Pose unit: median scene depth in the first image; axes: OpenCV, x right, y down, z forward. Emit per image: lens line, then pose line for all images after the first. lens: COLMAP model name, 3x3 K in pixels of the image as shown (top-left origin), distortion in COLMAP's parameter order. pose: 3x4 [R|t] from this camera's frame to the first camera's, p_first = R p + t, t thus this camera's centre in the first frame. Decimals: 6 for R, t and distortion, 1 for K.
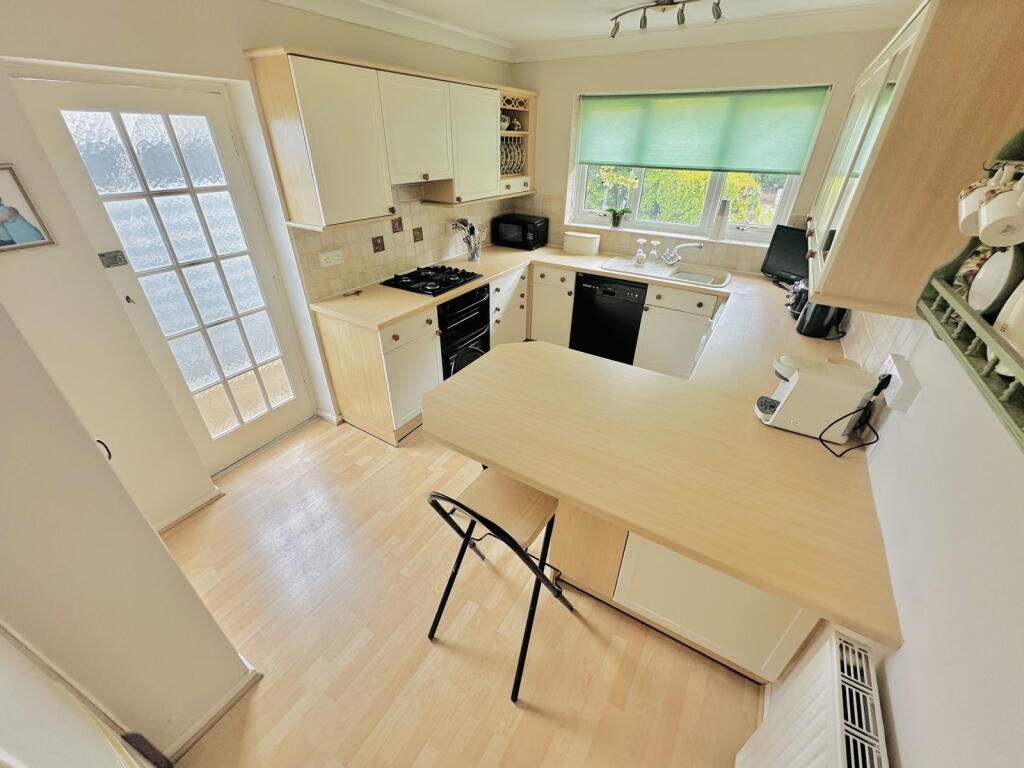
lens RADIAL K [[407.2, 0, 512.0], [0, 407.2, 384.0], [0, 0, 1]] dist [-0.002409, 0.000427]
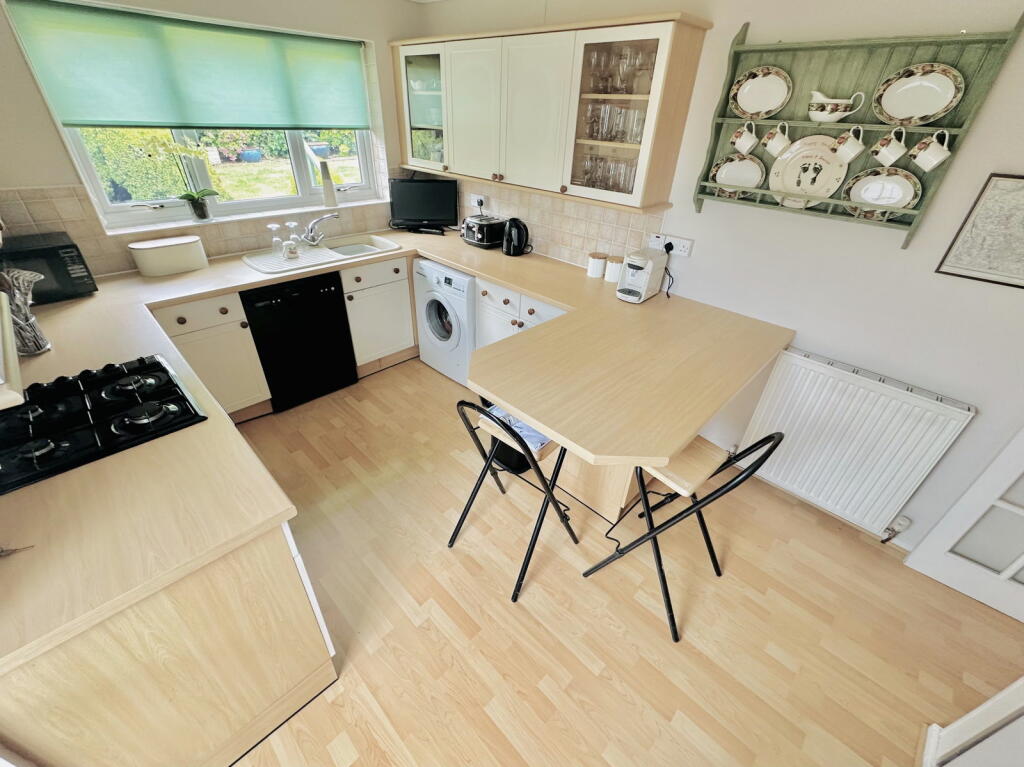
lens RADIAL K [[424.7, 0, 512.0], [0, 424.7, 383.5], [0, 0, 1]] dist [-0.002589, -0.000031]
pose [[0.218841, -0.530512, 0.818942, -0.418114], [0.471682, 0.792226, 0.387161, -0.226776], [-0.854180, 0.301554, 0.423605, 0.387808]]
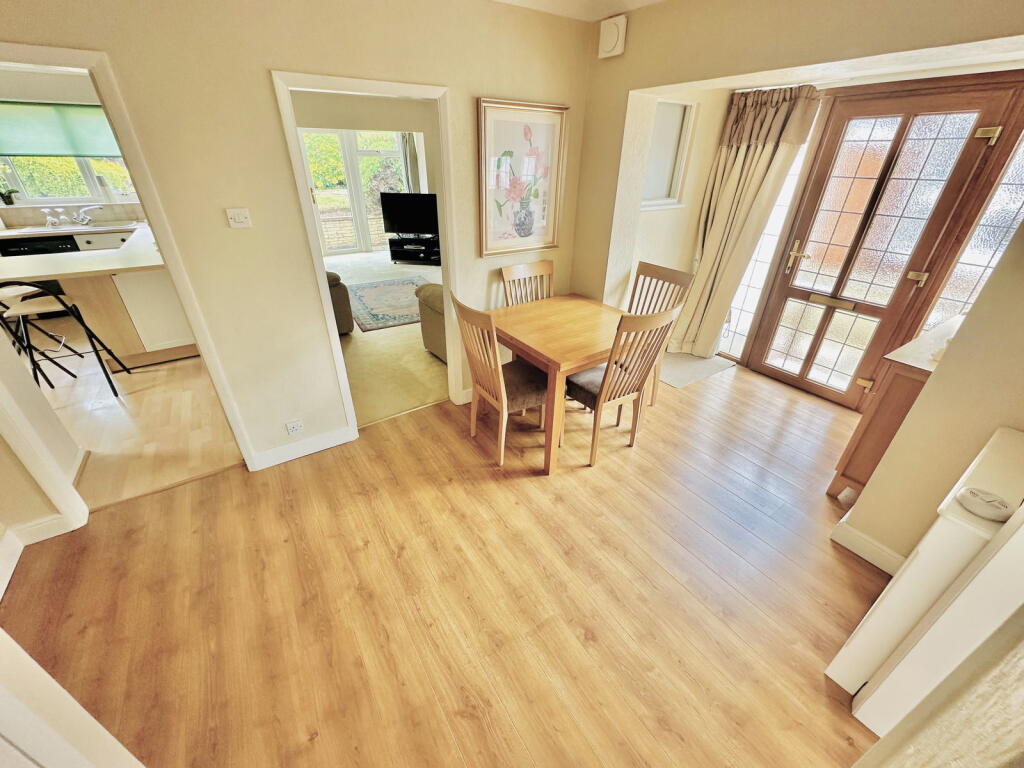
lens RADIAL K [[407.2, 0, 512.0], [0, 407.2, 384.0], [0, 0, 1]] dist [-0.002409, 0.000427]
pose [[0.422978, -0.446147, 0.788697, -0.354545], [0.459600, 0.855755, 0.237597, 0.548256], [-0.780934, 0.261987, 0.567014, -0.835322]]
